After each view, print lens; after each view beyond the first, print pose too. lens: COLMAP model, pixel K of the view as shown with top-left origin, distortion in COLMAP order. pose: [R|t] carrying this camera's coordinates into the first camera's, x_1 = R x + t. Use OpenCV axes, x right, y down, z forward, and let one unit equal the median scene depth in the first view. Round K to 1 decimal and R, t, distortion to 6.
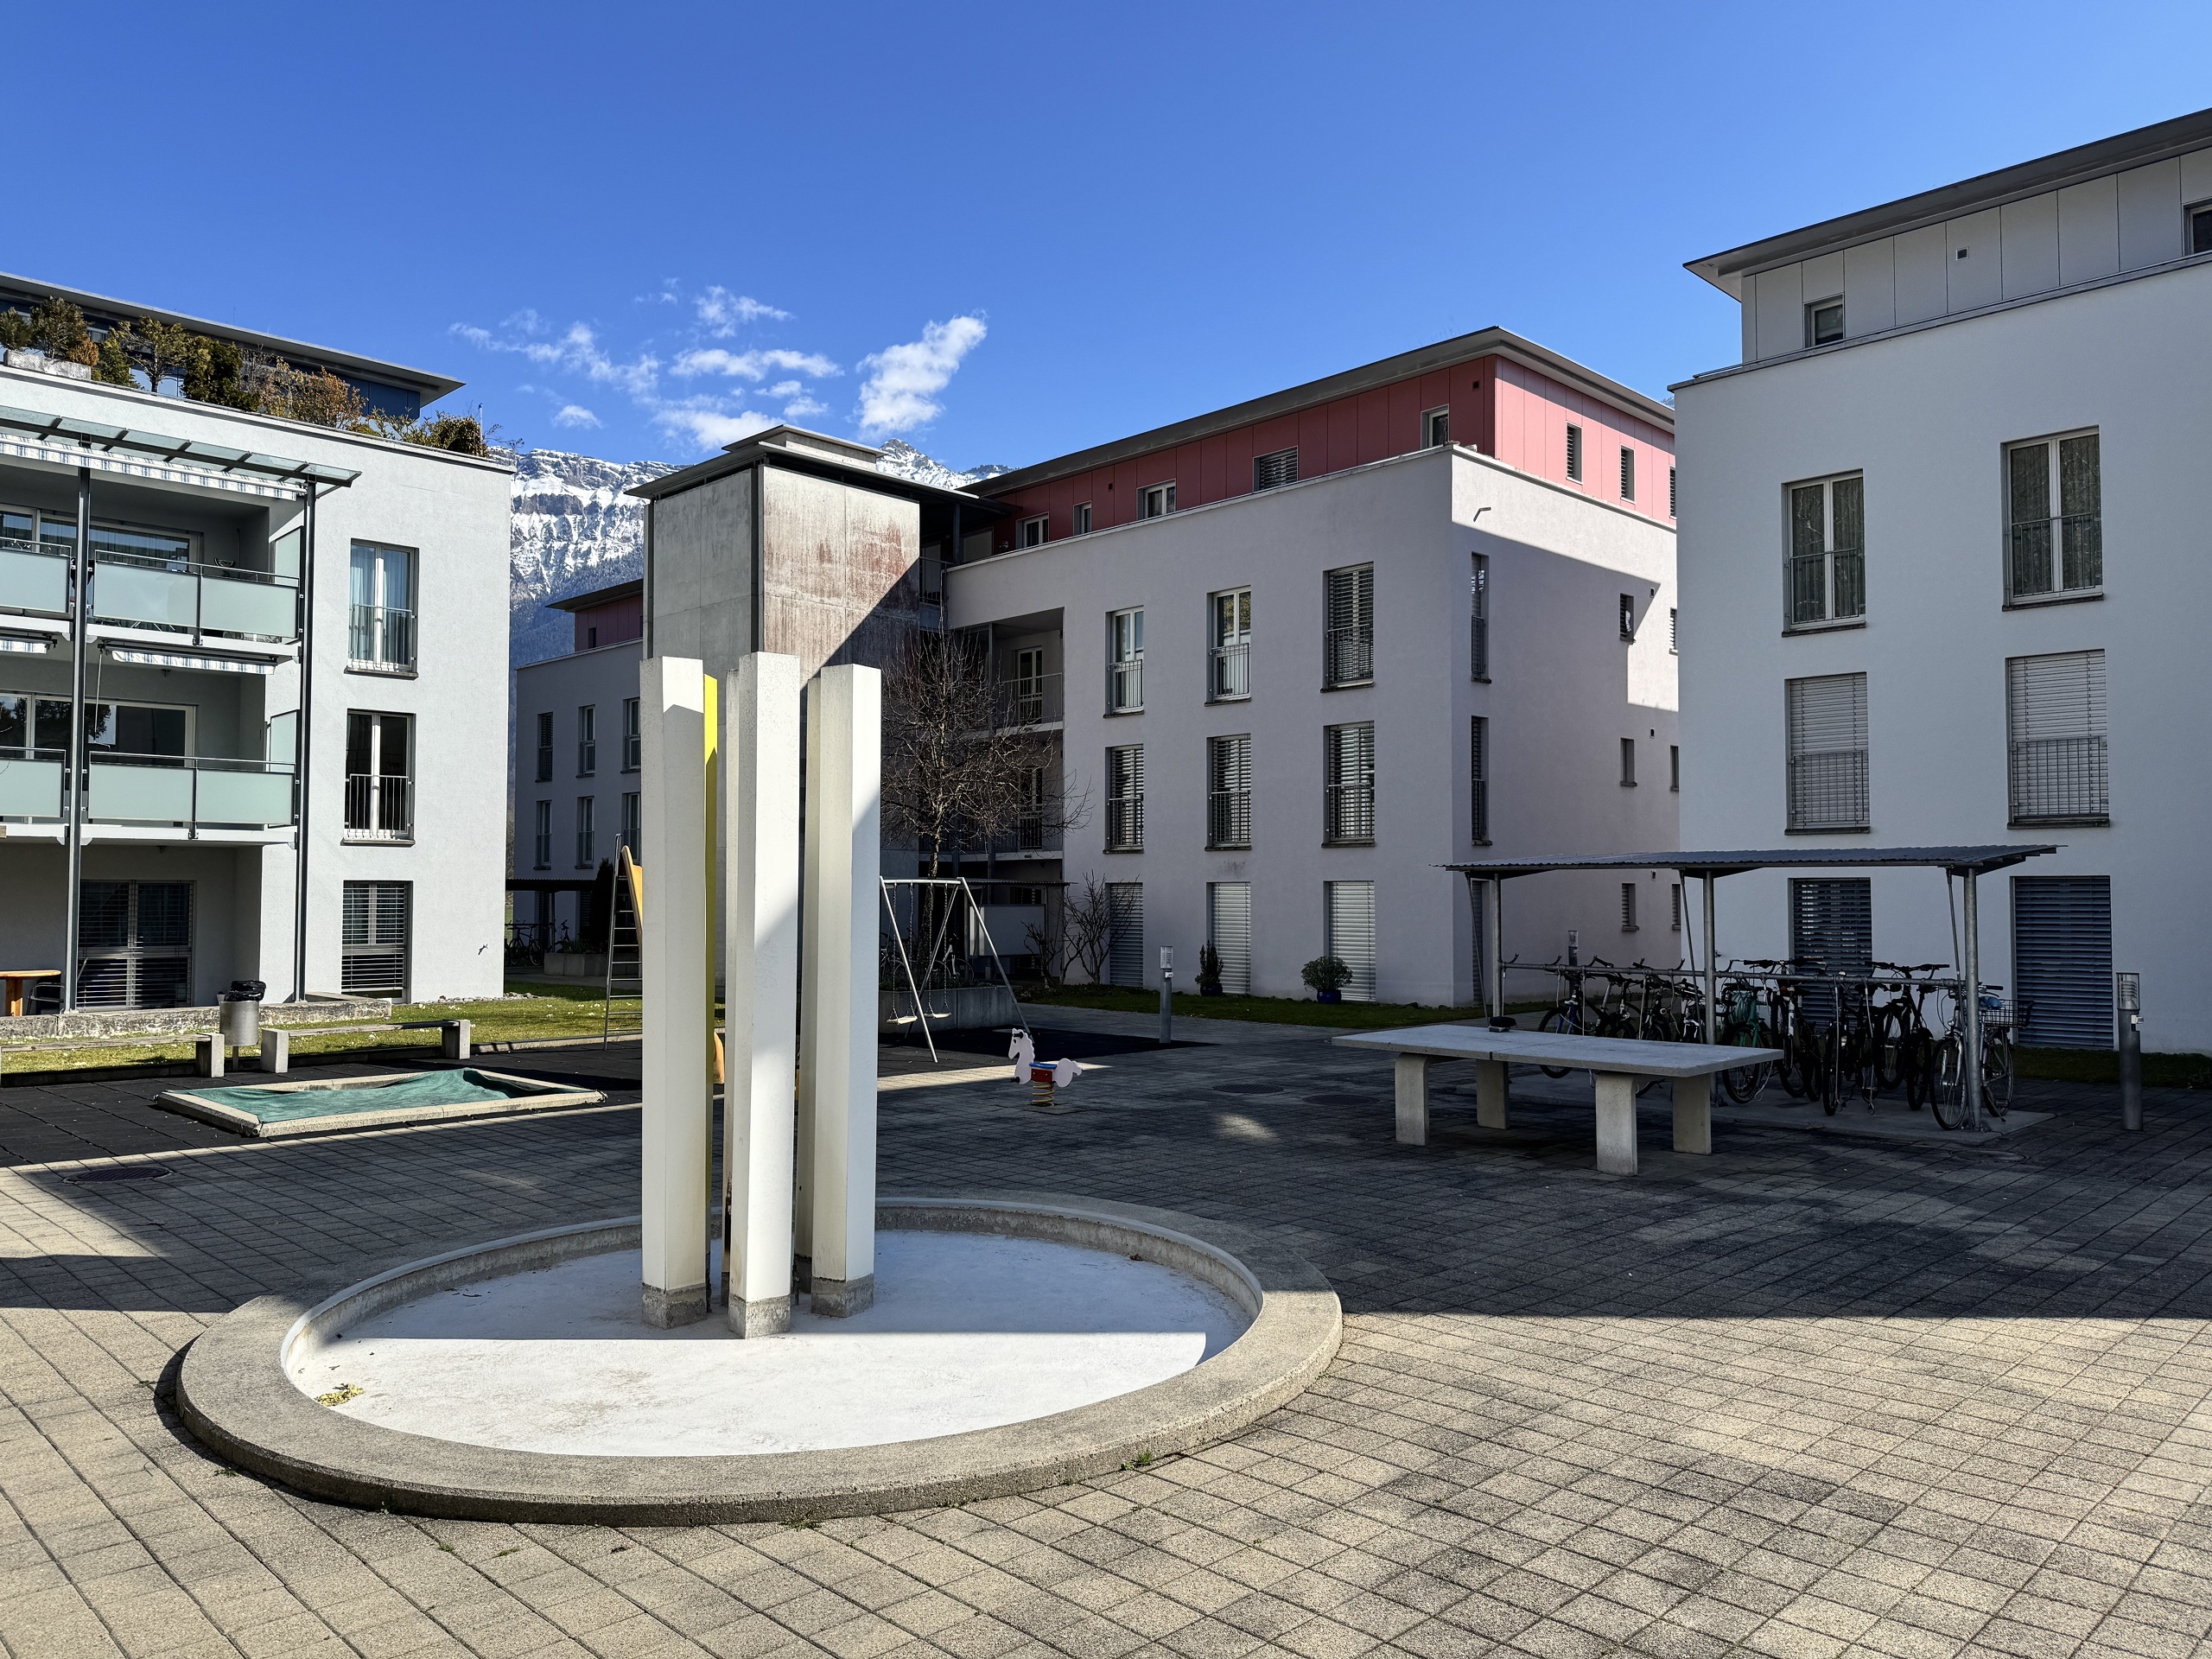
lens RADIAL K [[1587.3, 0, 1099.8], [0, 1587.3, 838.2], [0, 0, 1]] dist [-0.003613, -0.006314]
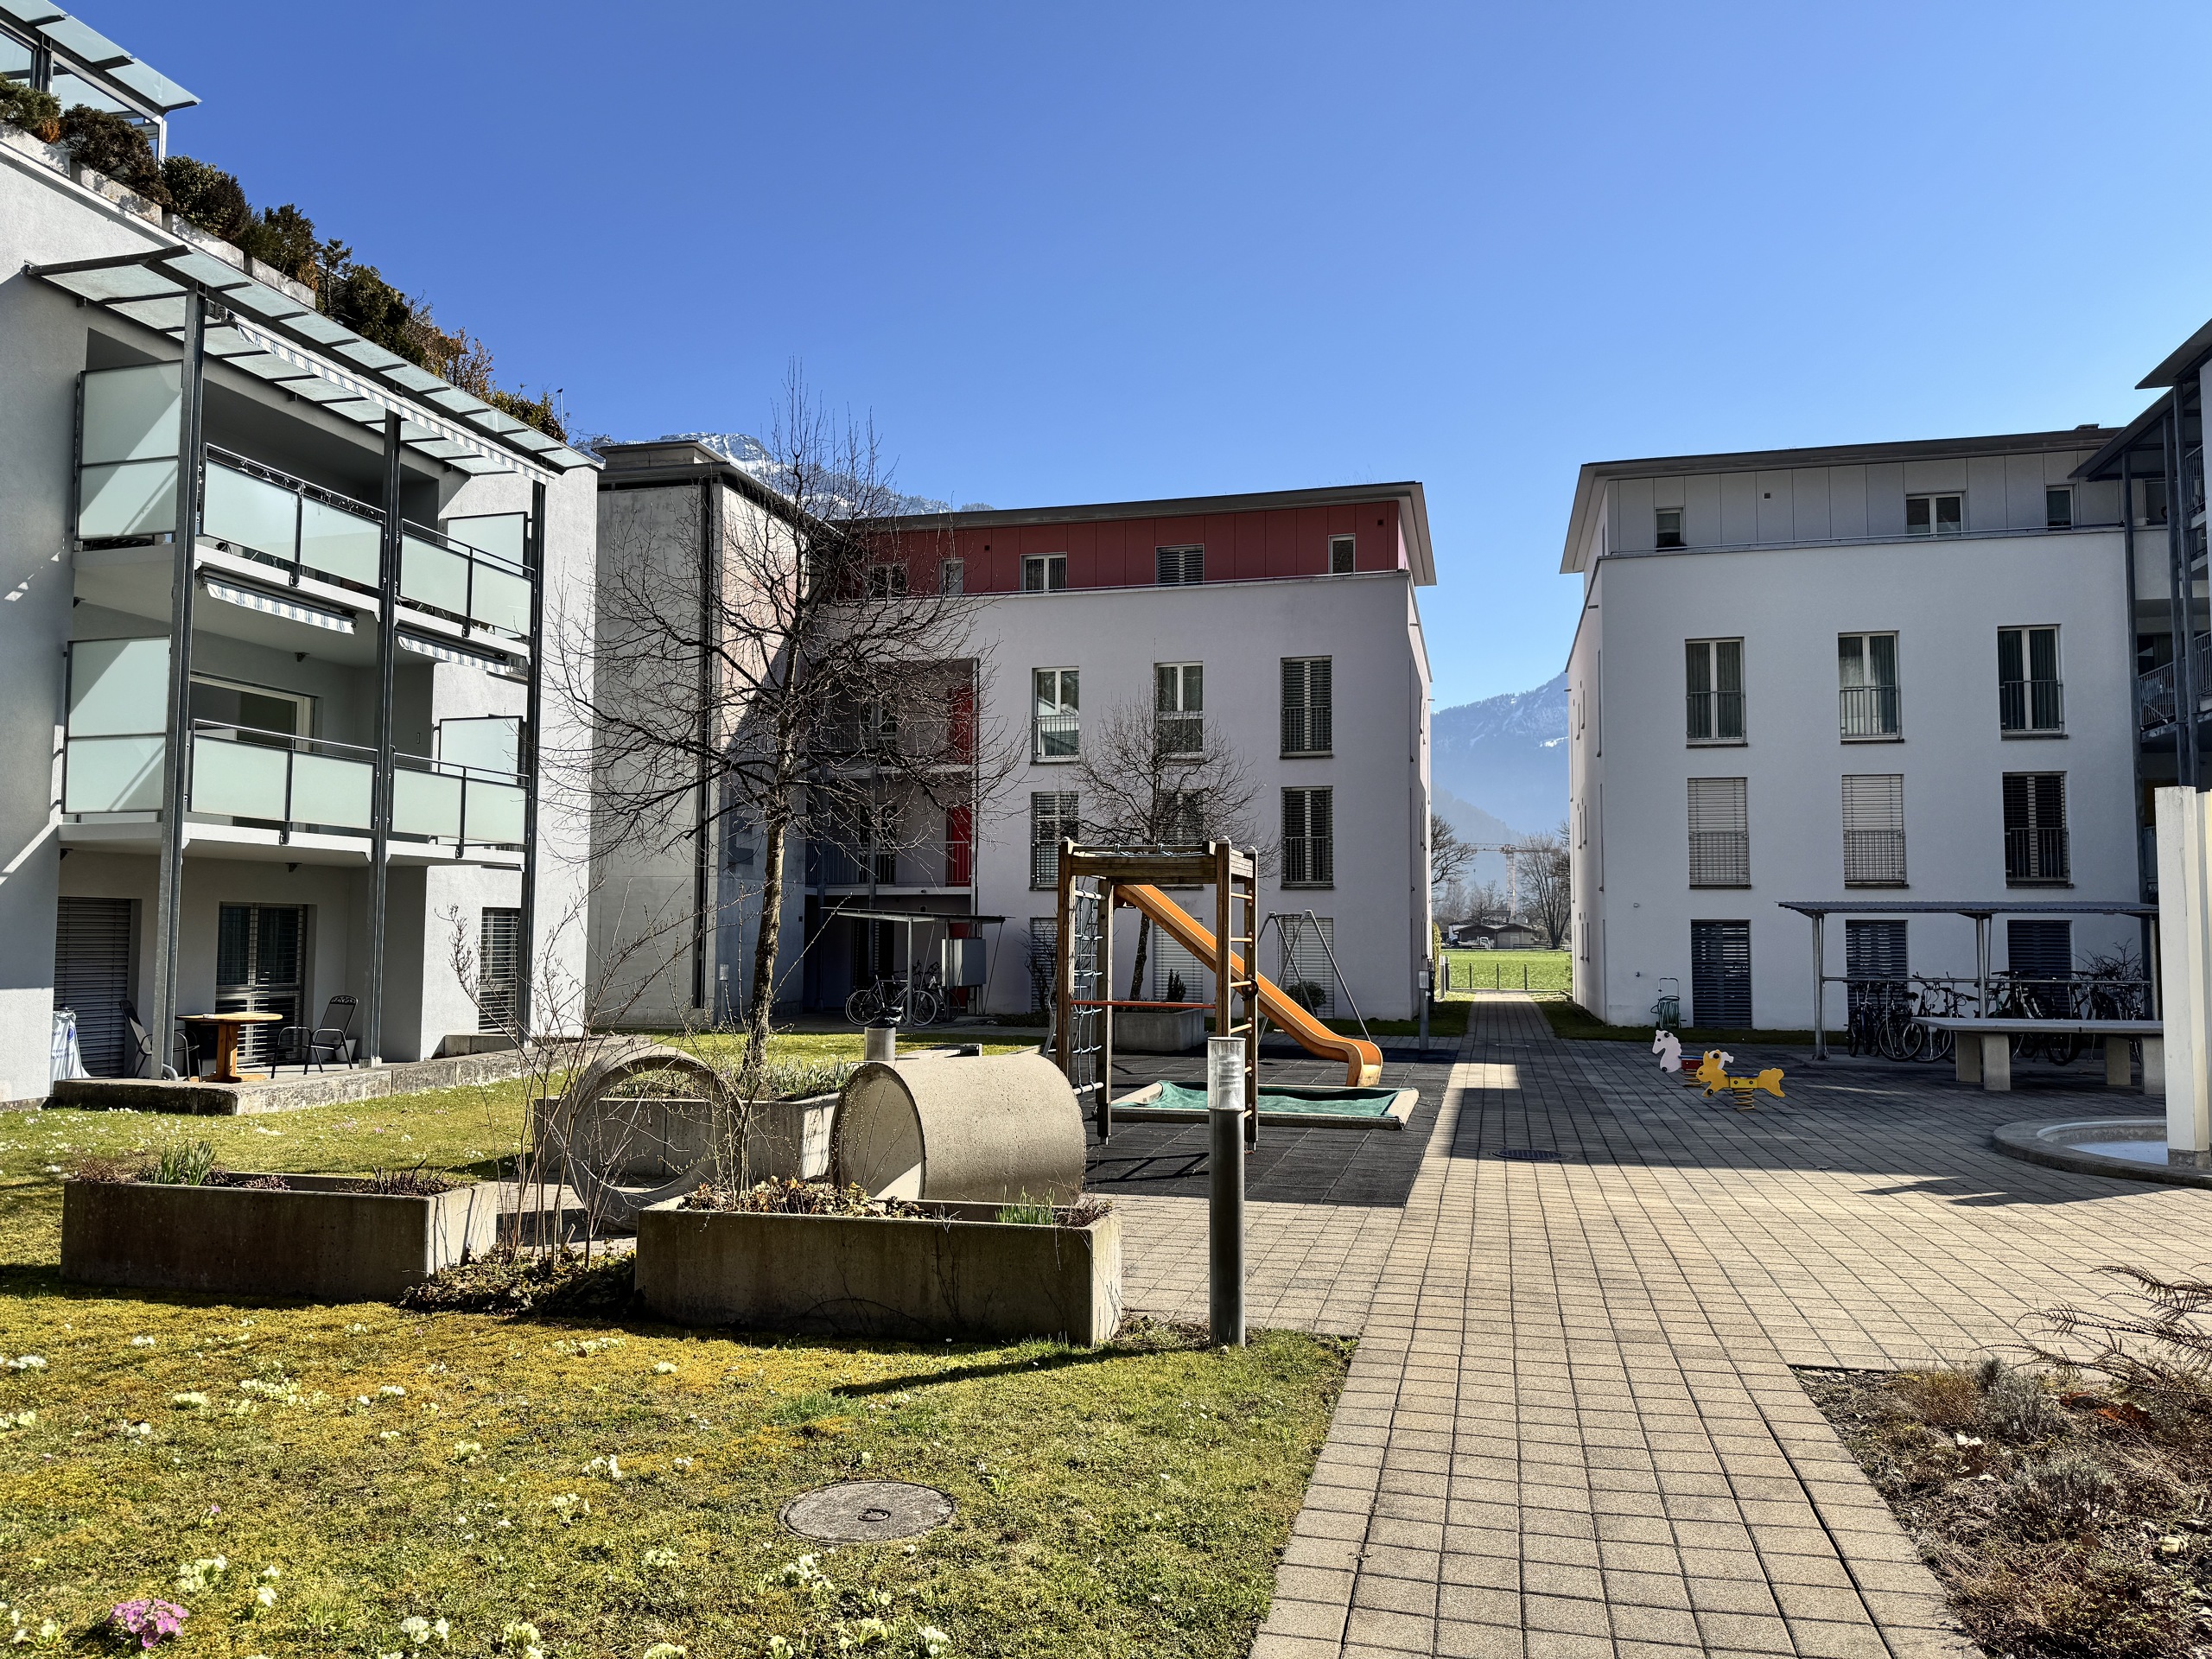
lens RADIAL K [[1587.3, 0, 1086.4], [0, 1587.3, 826.1], [0, 0, 1]] dist [-0.003613, -0.006314]
pose [[0.853946, 0.040003, 0.518822, -0.759939], [-0.023827, 0.999001, -0.037810, 0.008024], [-0.519816, 0.019926, 0.854046, 0.076936]]
